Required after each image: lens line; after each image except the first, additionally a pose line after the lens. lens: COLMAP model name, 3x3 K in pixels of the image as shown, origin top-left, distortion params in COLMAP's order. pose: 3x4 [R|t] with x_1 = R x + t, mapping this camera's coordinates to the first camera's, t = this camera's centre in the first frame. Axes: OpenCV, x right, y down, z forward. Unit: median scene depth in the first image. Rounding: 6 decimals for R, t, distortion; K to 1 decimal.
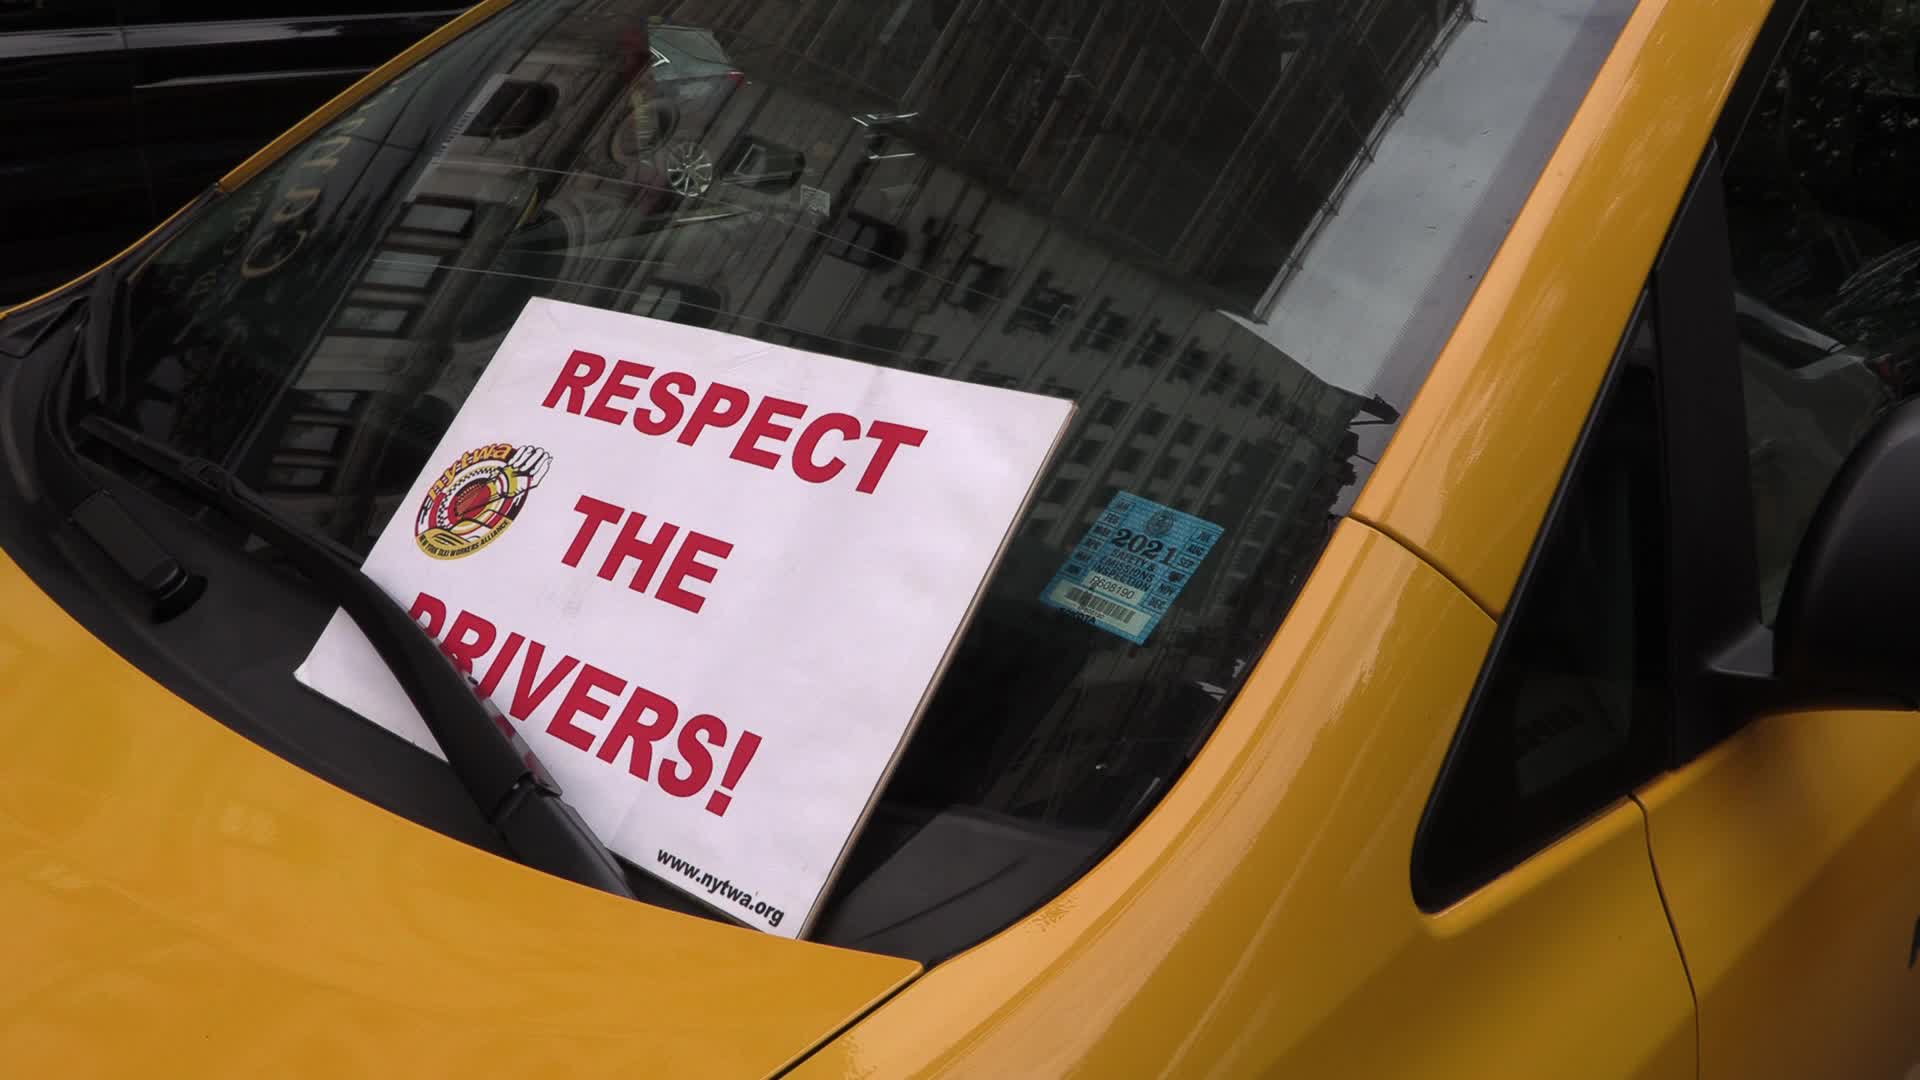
lens RADIAL K [[1506.7, 0, 960.0], [0, 1506.7, 540.0], [0, 0, 1]] dist [-0.003036, -0.004038]
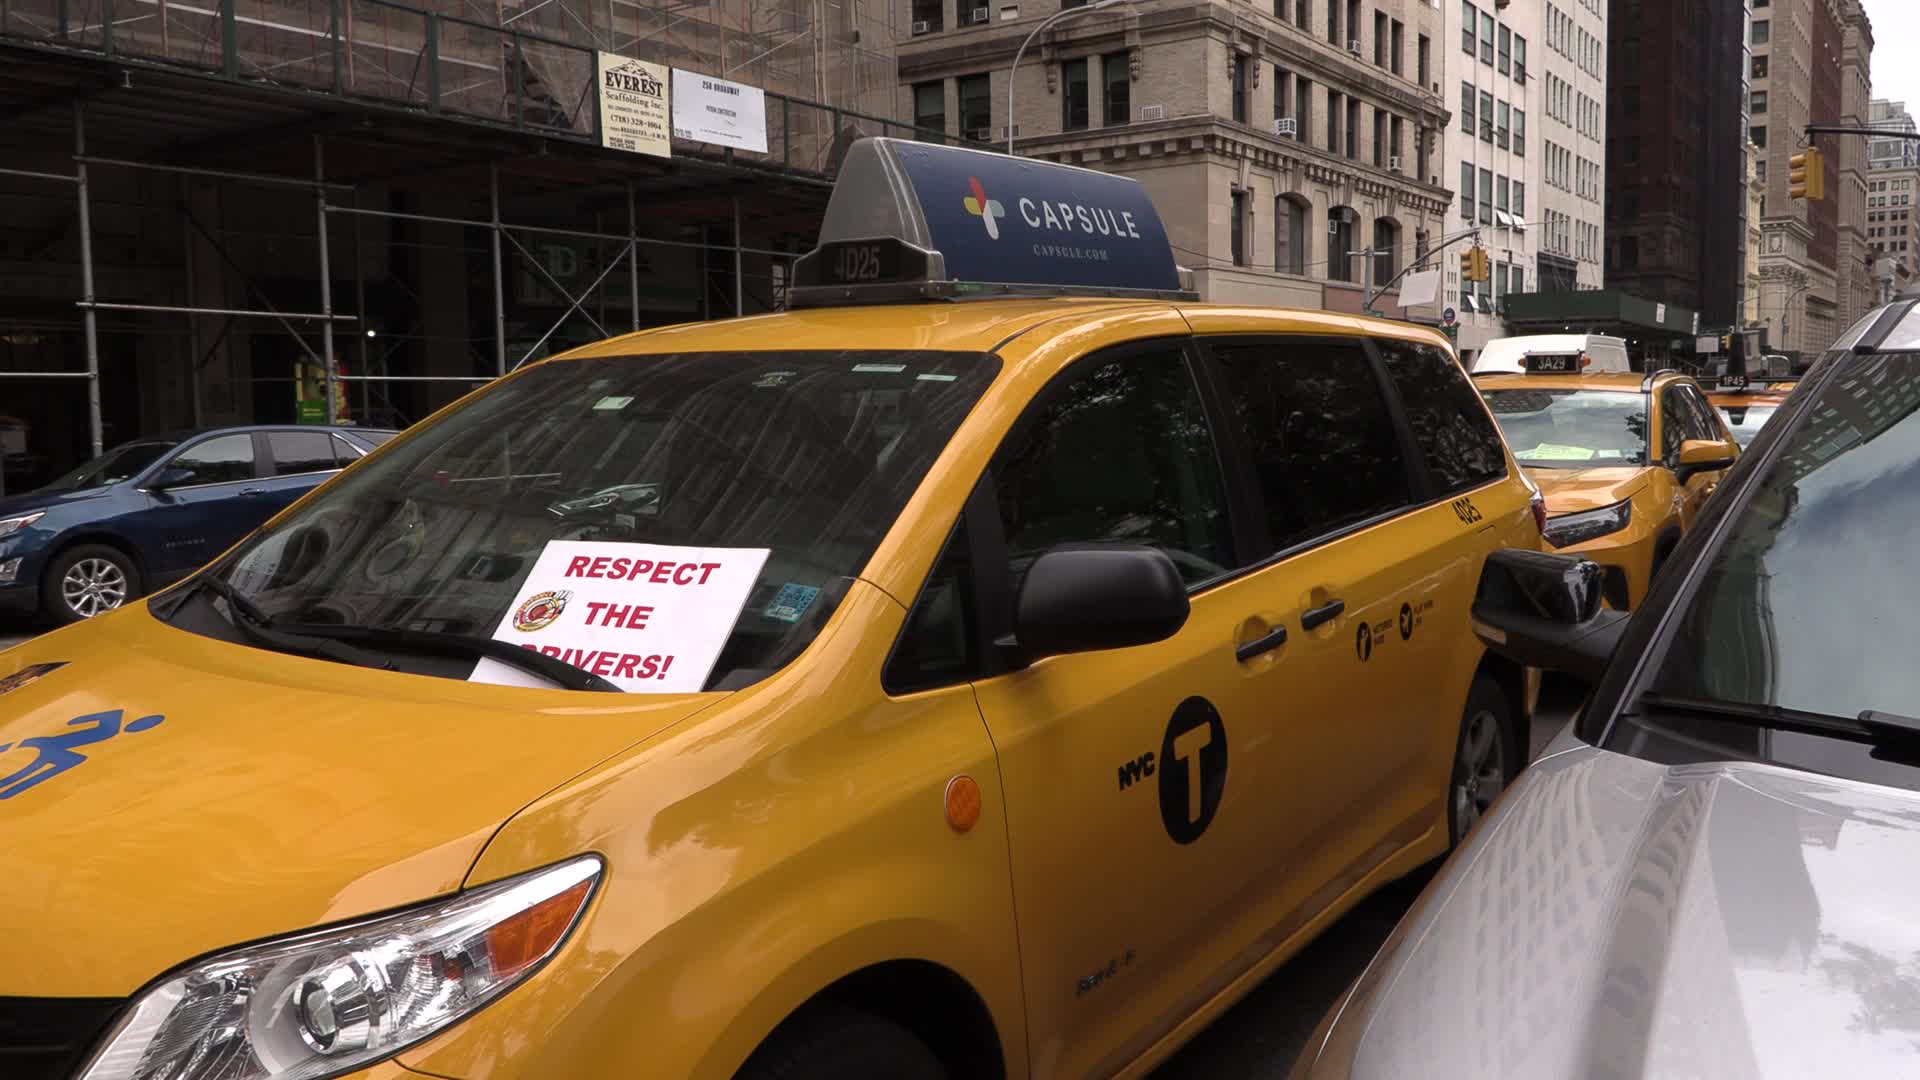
lens RADIAL K [[1506.7, 0, 960.0], [0, 1506.7, 540.0], [0, 0, 1]] dist [-0.003036, -0.004038]
pose [[0.977192, -0.029818, 0.210254, -0.166855], [0.081119, 0.967424, -0.239815, 0.572819], [-0.196254, 0.251400, 0.947777, -1.750076]]
